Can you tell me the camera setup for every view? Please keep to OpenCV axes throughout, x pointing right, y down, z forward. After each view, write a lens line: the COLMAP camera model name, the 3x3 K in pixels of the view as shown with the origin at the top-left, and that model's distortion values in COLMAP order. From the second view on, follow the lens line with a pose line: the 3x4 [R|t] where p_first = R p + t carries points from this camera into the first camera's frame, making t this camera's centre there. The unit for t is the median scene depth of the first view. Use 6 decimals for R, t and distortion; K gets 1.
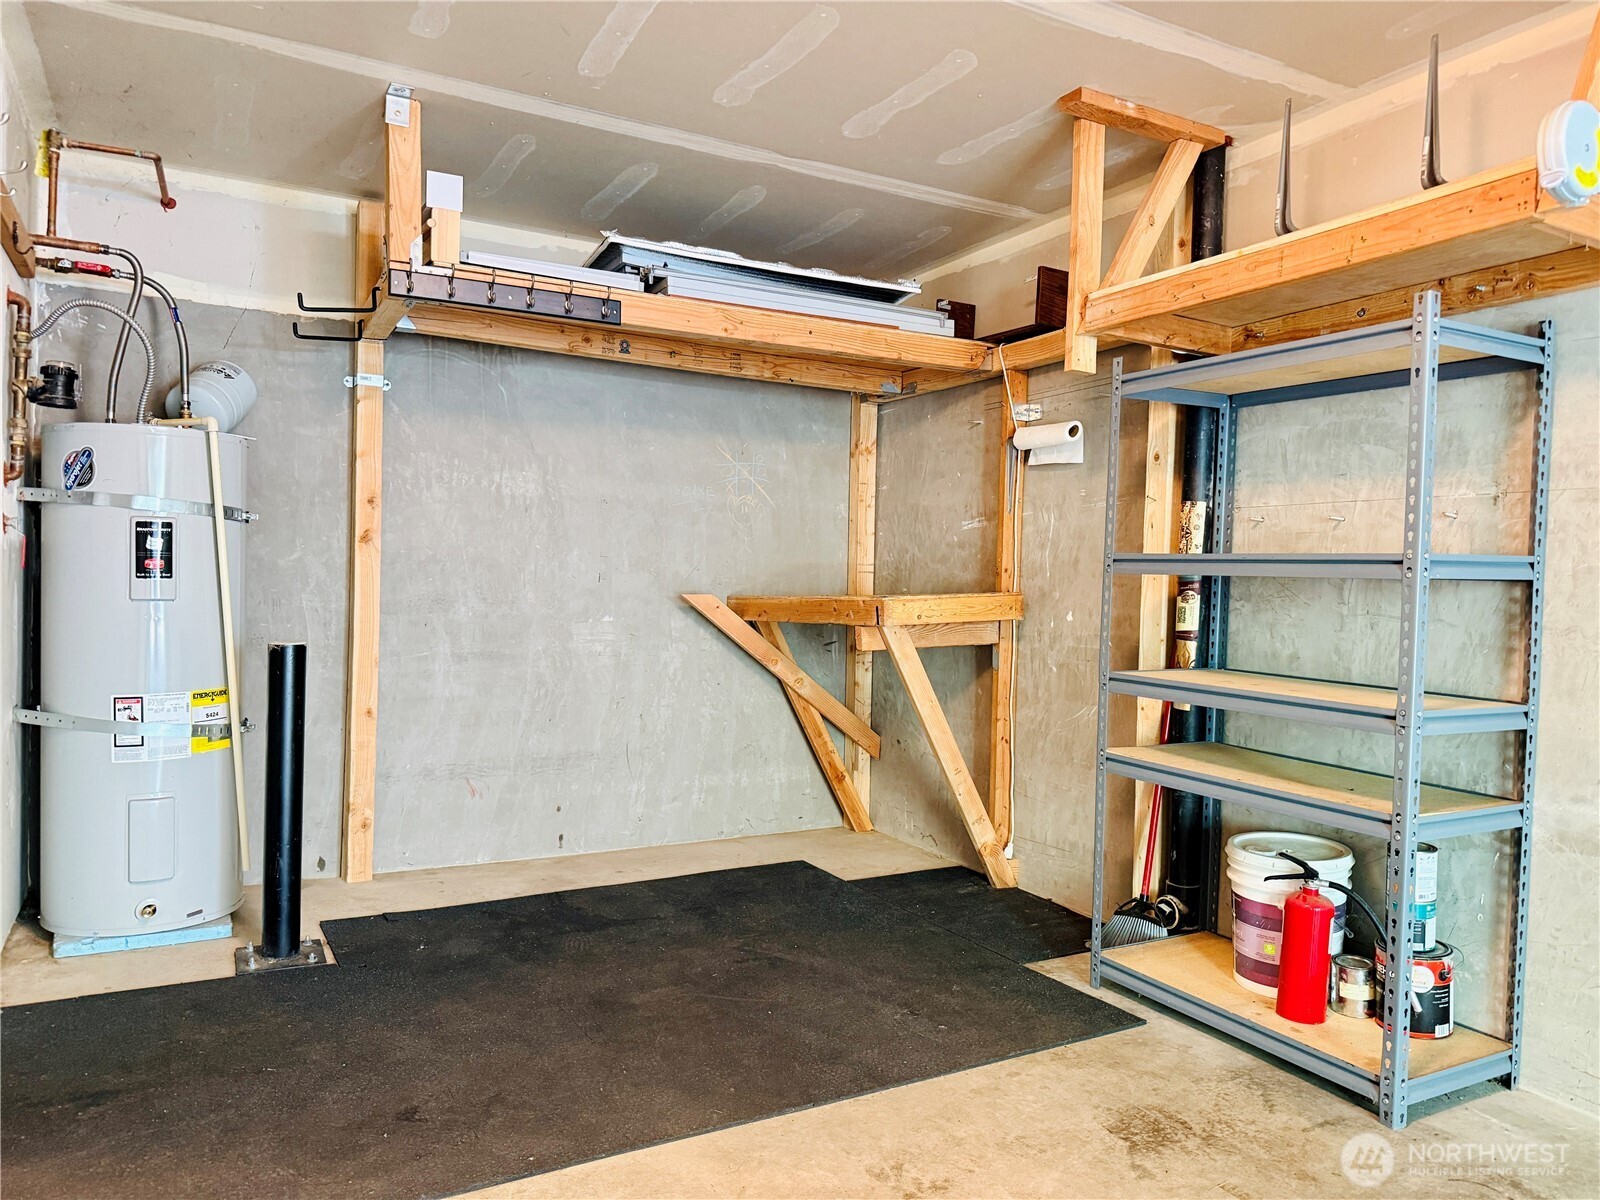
lens RADIAL K [[1105.9, 0, 800.0], [0, 1105.9, 600.0], [0, 0, 1]] dist [0.092484, -0.155041]
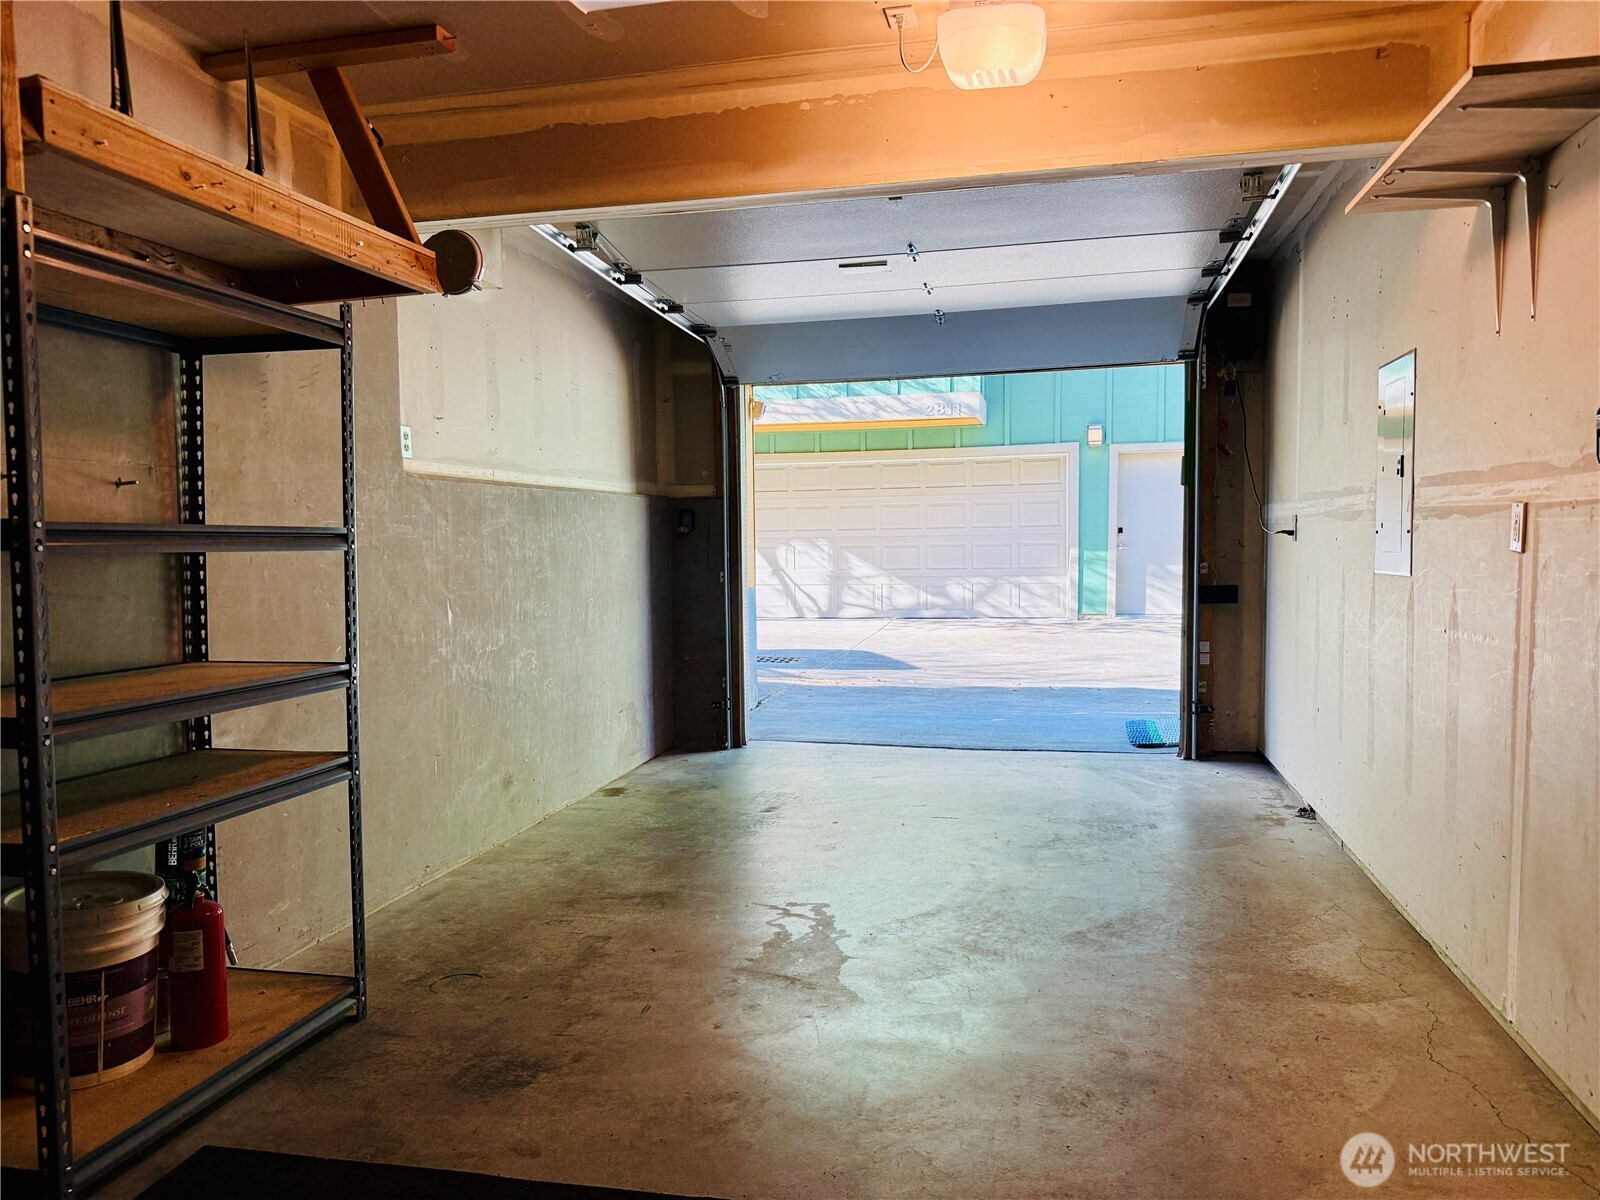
lens RADIAL K [[1105.9, 0, 800.0], [0, 1105.9, 600.0], [0, 0, 1]] dist [0.092484, -0.155041]
pose [[-0.744048, -0.055146, 0.665846, -0.340043], [0.004645, 0.996137, 0.087693, -0.039421], [-0.668110, 0.068341, -0.740918, 0.915539]]
